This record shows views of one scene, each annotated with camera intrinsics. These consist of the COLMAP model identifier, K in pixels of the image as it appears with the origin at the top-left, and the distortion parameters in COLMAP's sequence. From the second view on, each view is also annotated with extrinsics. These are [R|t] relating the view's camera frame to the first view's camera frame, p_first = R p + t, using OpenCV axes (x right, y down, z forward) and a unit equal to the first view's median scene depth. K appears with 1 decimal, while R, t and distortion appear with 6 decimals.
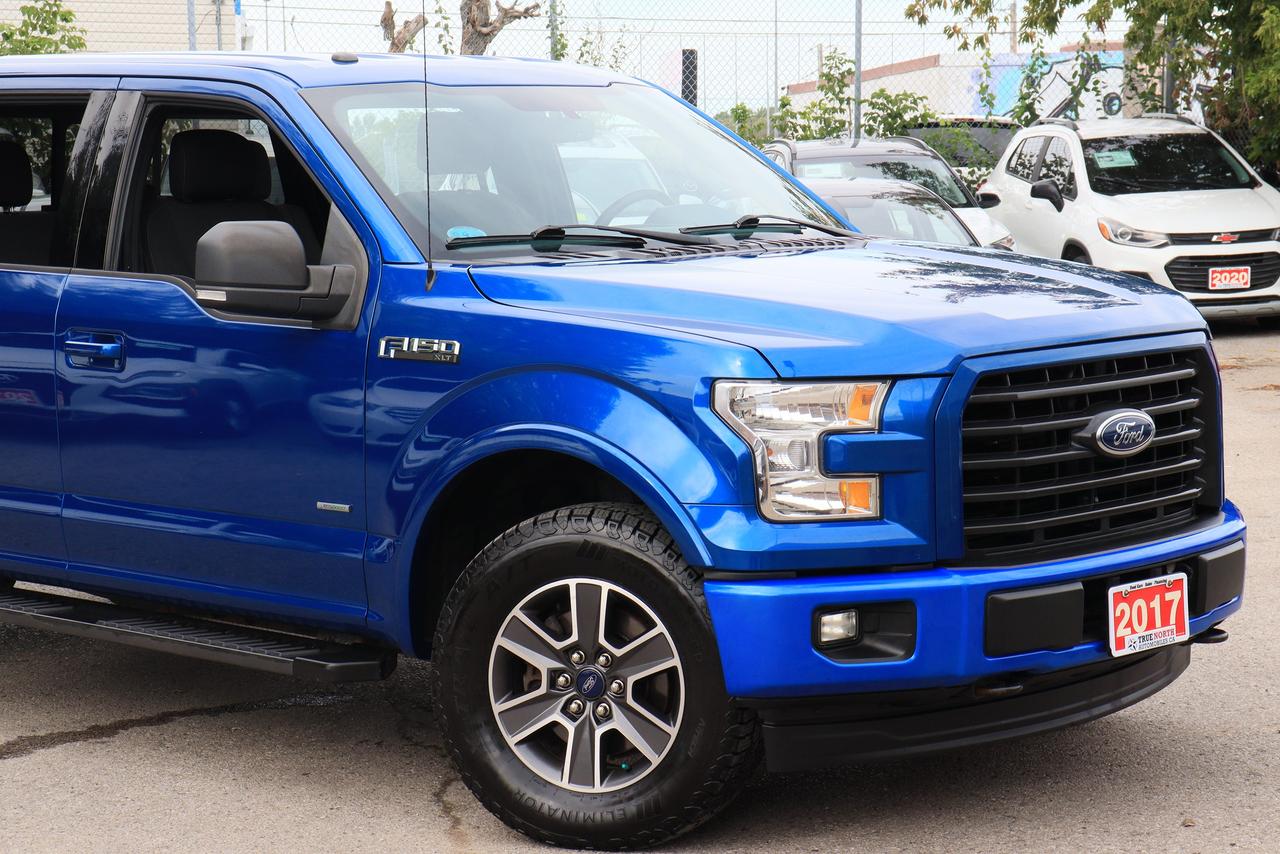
lens RADIAL K [[2734.6, 0, 664.7], [0, 2734.6, 431.6], [0, 0, 1]] dist [0.057971, 6.913118]
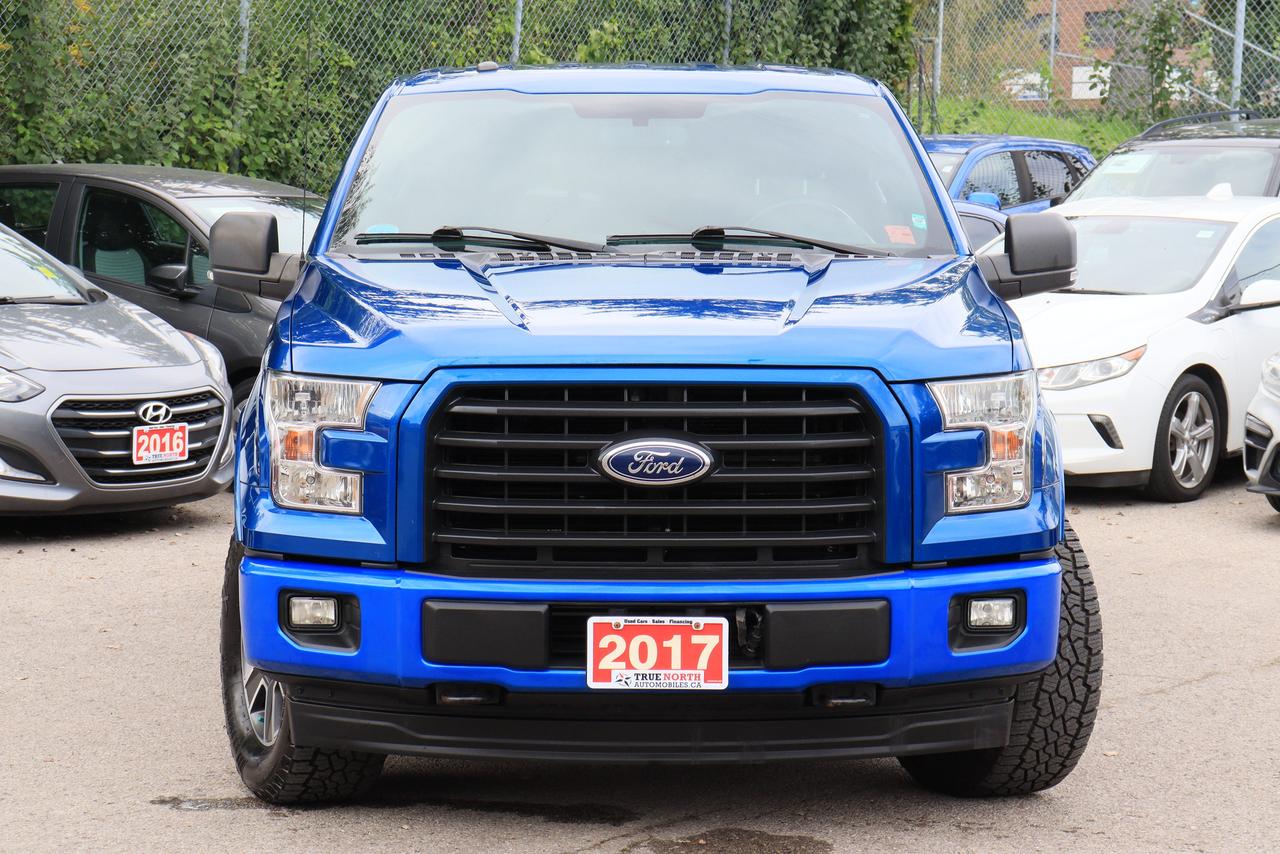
lens RADIAL K [[3117.1, 0, 640.0], [0, 3117.1, 427.0], [0, 0, 1]] dist [0.062191, 9.028107]
pose [[0.691868, 0.085032, -0.717000, 0.938142], [-0.092679, 0.995285, 0.028605, -0.042377], [0.716051, 0.046660, 0.696486, 0.235396]]
